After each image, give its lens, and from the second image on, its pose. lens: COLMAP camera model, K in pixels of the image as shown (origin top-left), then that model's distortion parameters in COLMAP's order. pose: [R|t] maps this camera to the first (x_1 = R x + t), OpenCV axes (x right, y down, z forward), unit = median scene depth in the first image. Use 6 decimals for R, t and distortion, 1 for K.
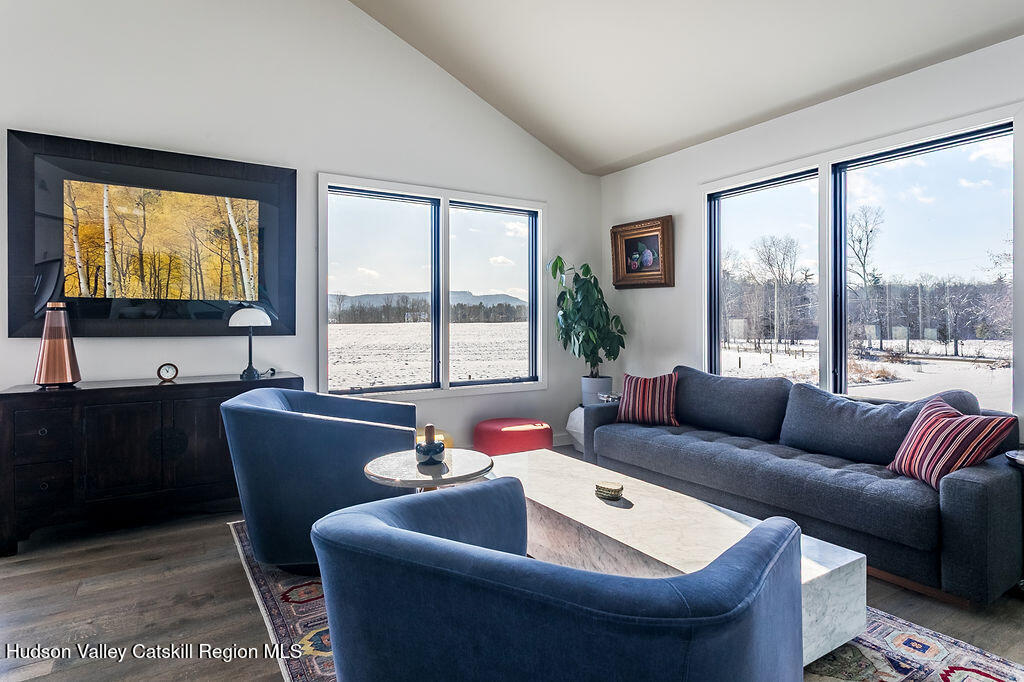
lens RADIAL K [[560.1, 0, 518.0], [0, 560.1, 320.5], [0, 0, 1]] dist [-0.004351, 0.004750]
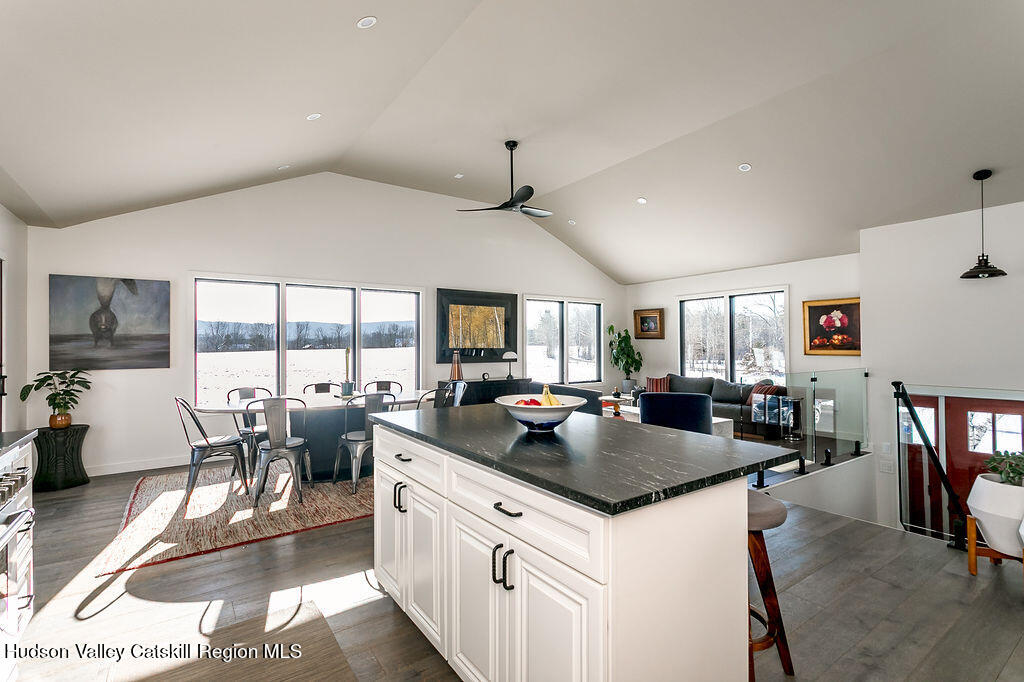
lens RADIAL K [[496.4, 0, 512.5], [0, 496.4, 340.8], [0, 0, 1]] dist [0.016590, -0.000204]
pose [[0.998119, -0.003004, 0.061228, -0.570170], [0.003433, 0.999970, -0.006901, -0.052179], [-0.061206, 0.007098, 0.998100, -1.208211]]
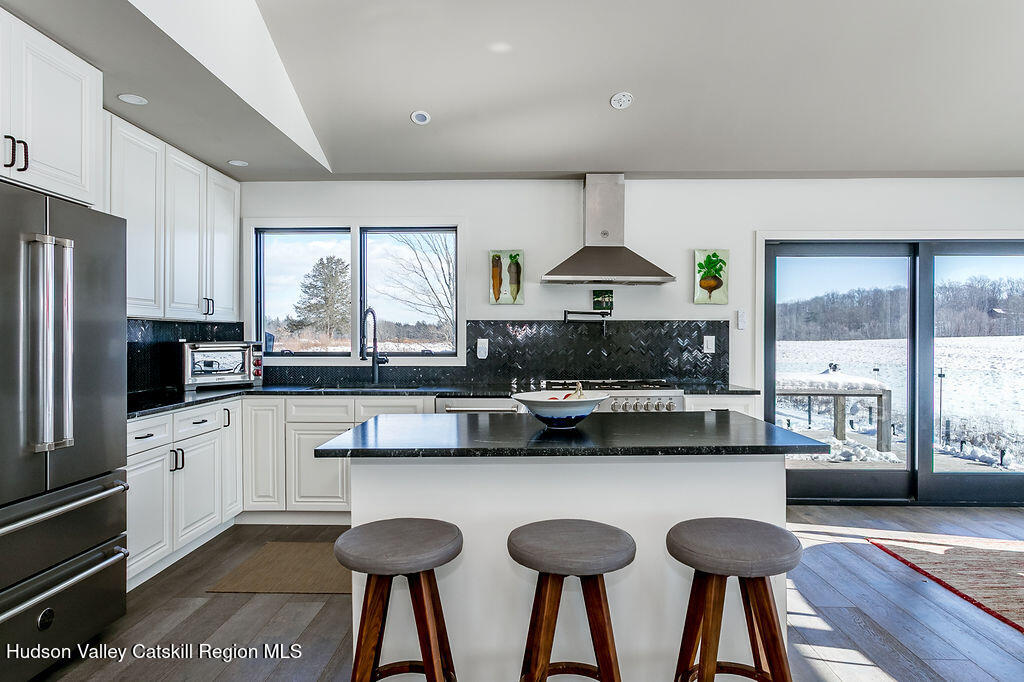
lens RADIAL K [[643.5, 0, 522.0], [0, 643.5, 331.0], [0, 0, 1]] dist [-0.004698, 0.004618]
pose [[-0.546085, -0.004526, -0.837718, 0.120921], [0.002328, 0.999973, -0.006920, -0.049925], [0.837727, -0.005730, -0.546060, -0.249396]]
